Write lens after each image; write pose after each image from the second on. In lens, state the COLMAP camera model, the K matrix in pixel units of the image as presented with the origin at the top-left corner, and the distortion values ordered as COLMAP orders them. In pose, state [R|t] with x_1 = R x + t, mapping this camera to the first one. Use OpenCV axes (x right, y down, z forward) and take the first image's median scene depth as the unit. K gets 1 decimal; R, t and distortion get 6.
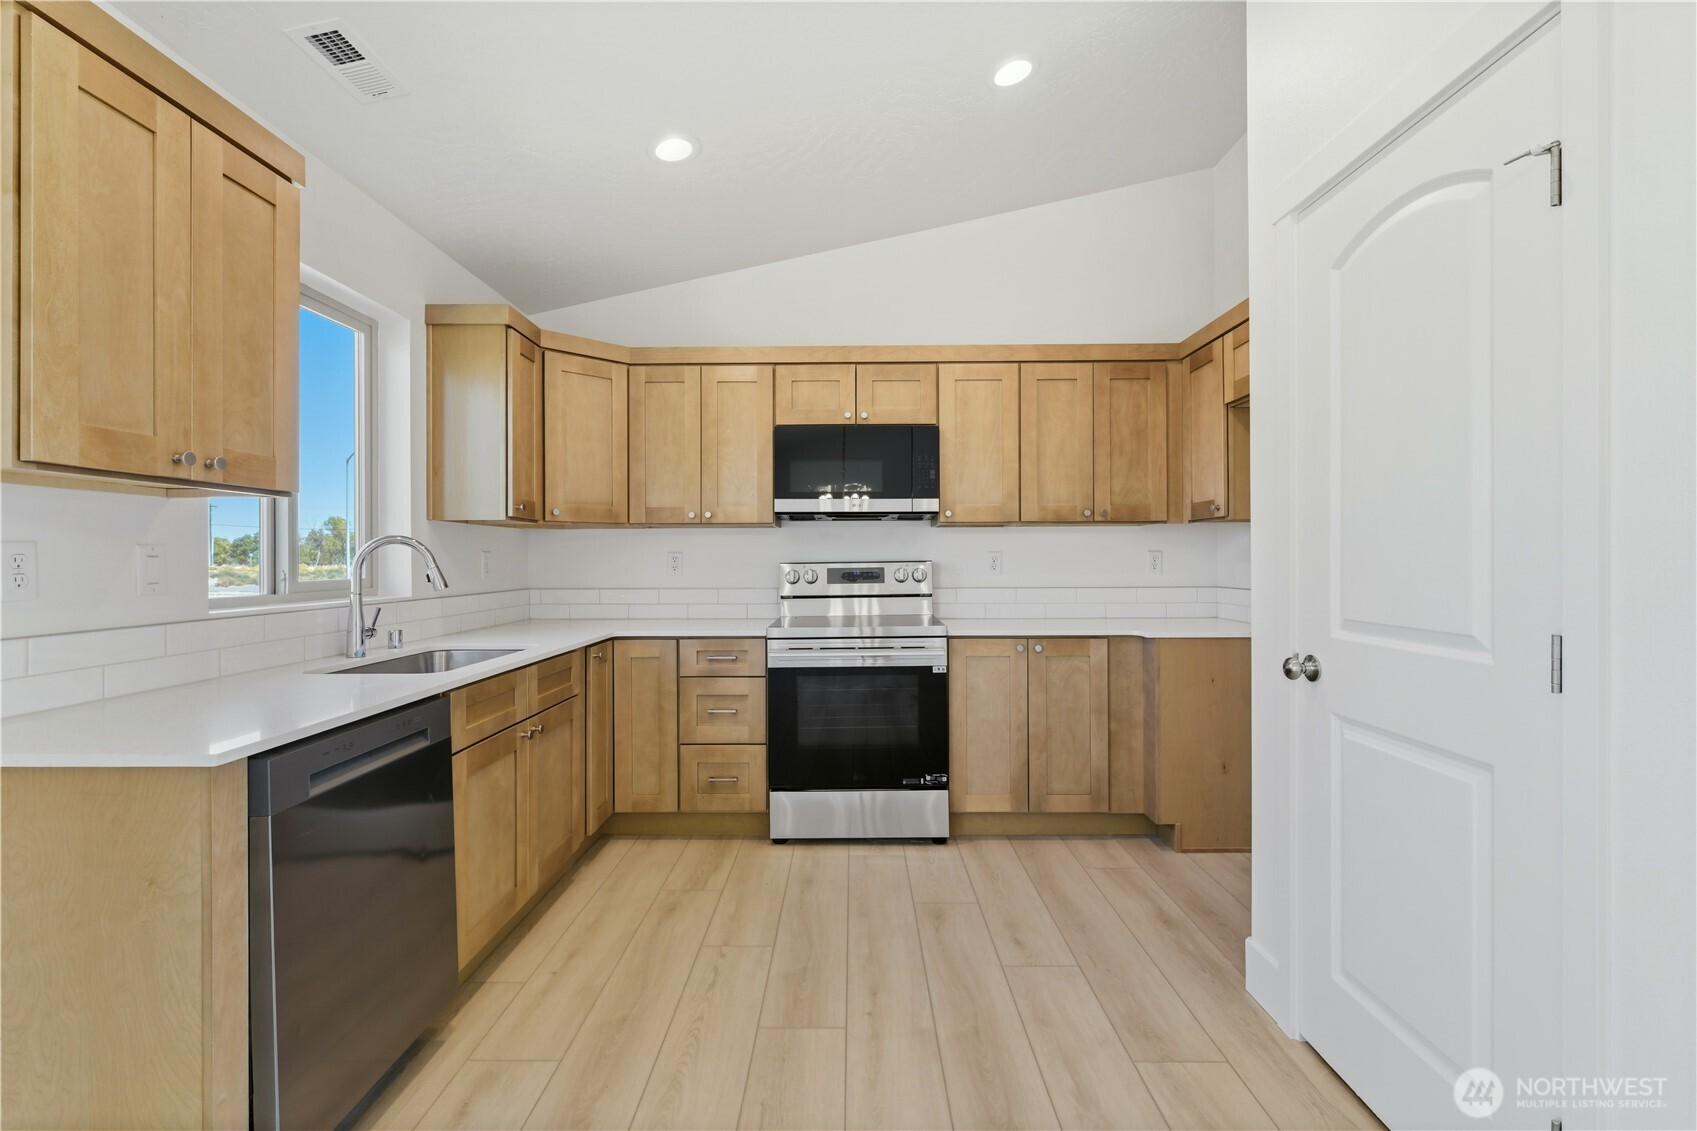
lens RADIAL K [[751.7, 0, 849.2], [0, 751.7, 557.9], [0, 0, 1]] dist [-0.001437, -0.000152]
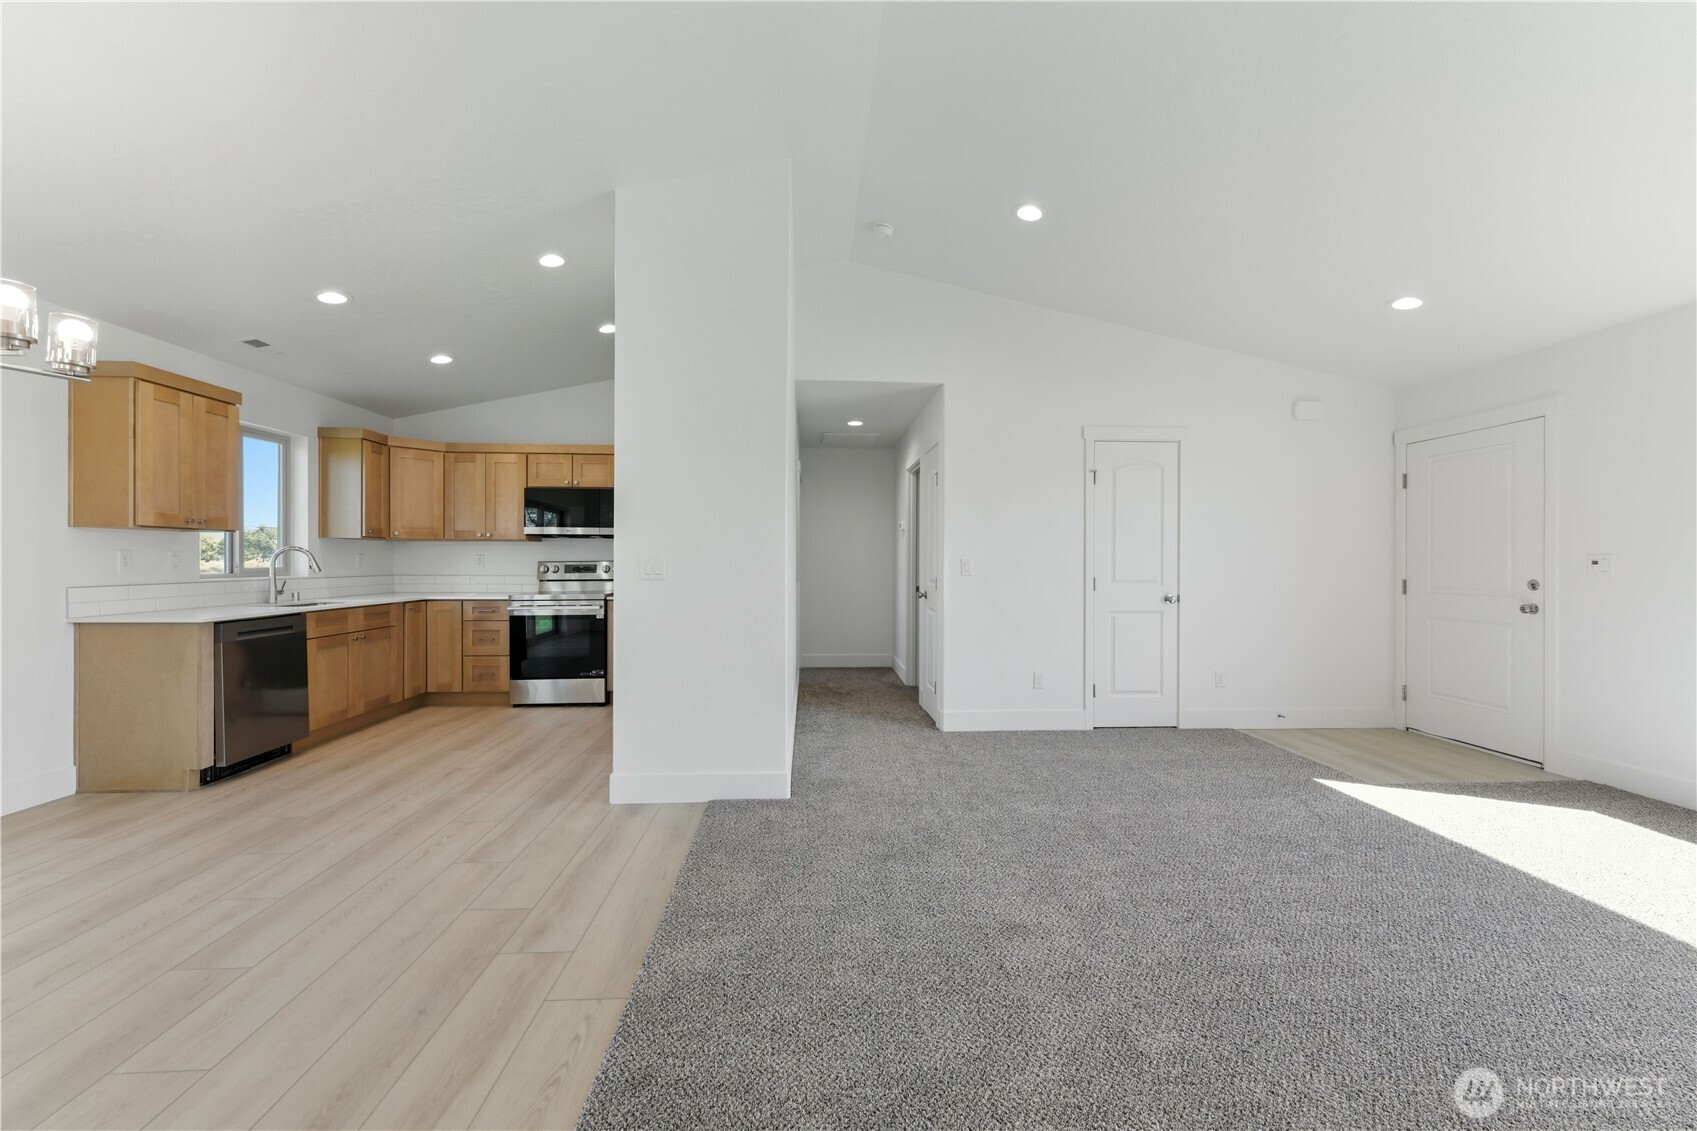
lens RADIAL K [[665.6, 0, 850.3], [0, 665.6, 564.4], [0, 0, 1]] dist [0.003711, -0.001099]
pose [[0.997542, 0.007721, 0.069643, 0.646974], [-0.008220, 0.999943, 0.006885, -0.004204], [-0.069586, -0.007440, 0.997548, -0.766806]]
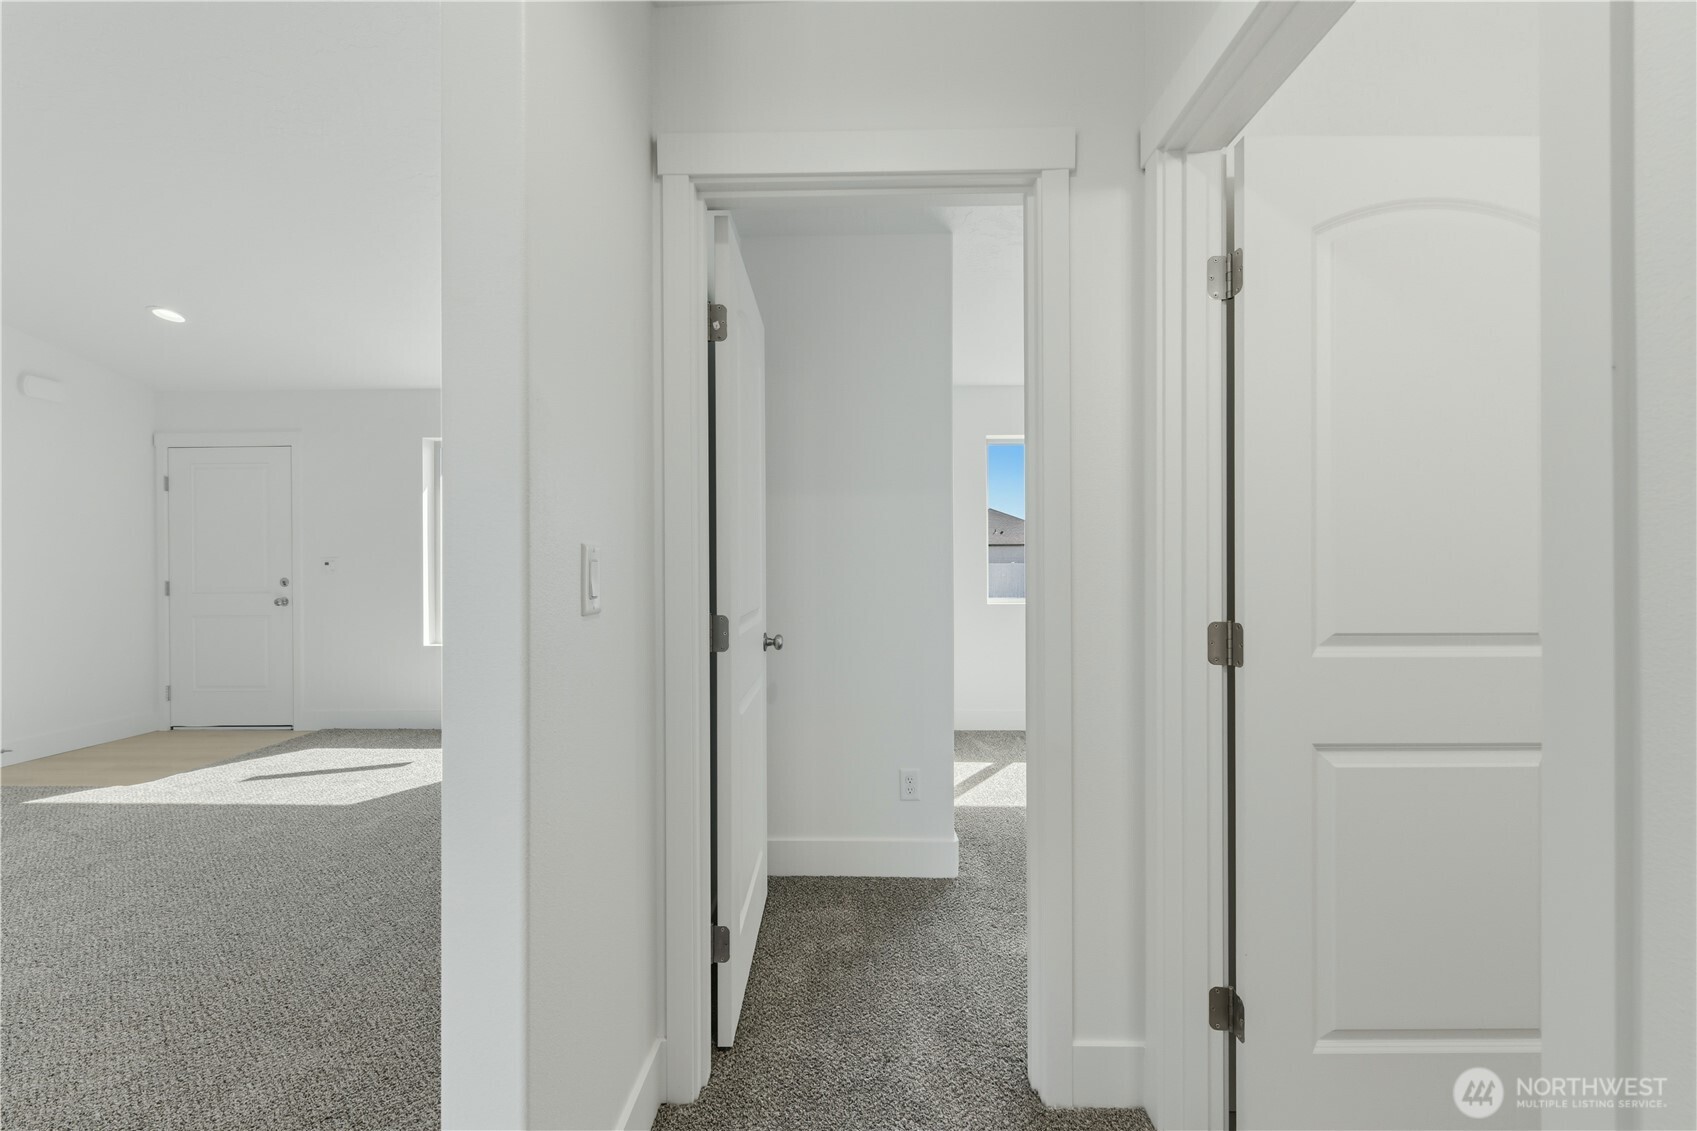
lens RADIAL K [[665.6, 0, 854.2], [0, 665.6, 567.8], [0, 0, 1]] dist [0.003711, -0.001099]
pose [[-0.000217, 0.000459, 1.000000, 0.477239], [-0.001028, 0.999999, -0.000459, -0.001009], [-0.999999, -0.001028, -0.000217, -0.918621]]
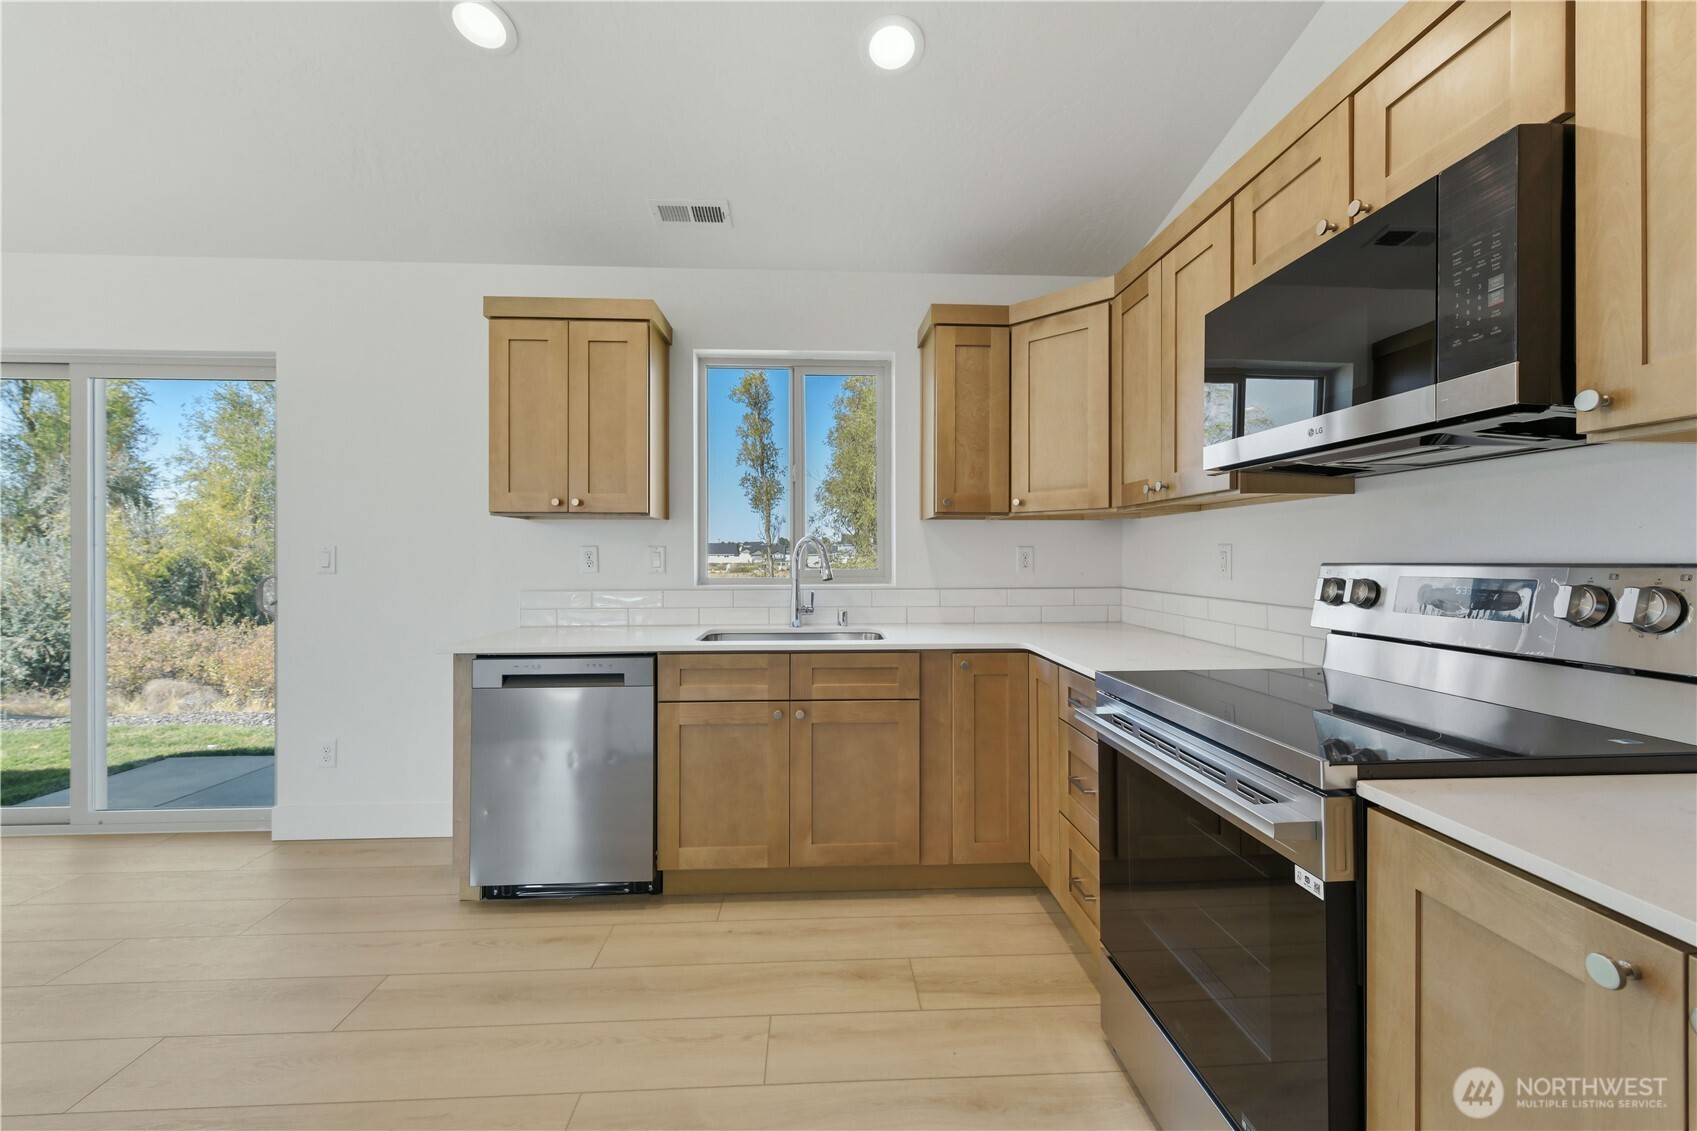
lens RADIAL K [[665.6, 0, 858.5], [0, 665.6, 560.0], [0, 0, 1]] dist [0.003711, -0.001099]
pose [[0.062826, 0.008745, -0.997986, 0.407691], [0.001266, 0.999960, 0.008842, 0.000164], [0.998024, -0.001818, 0.062813, 0.780723]]
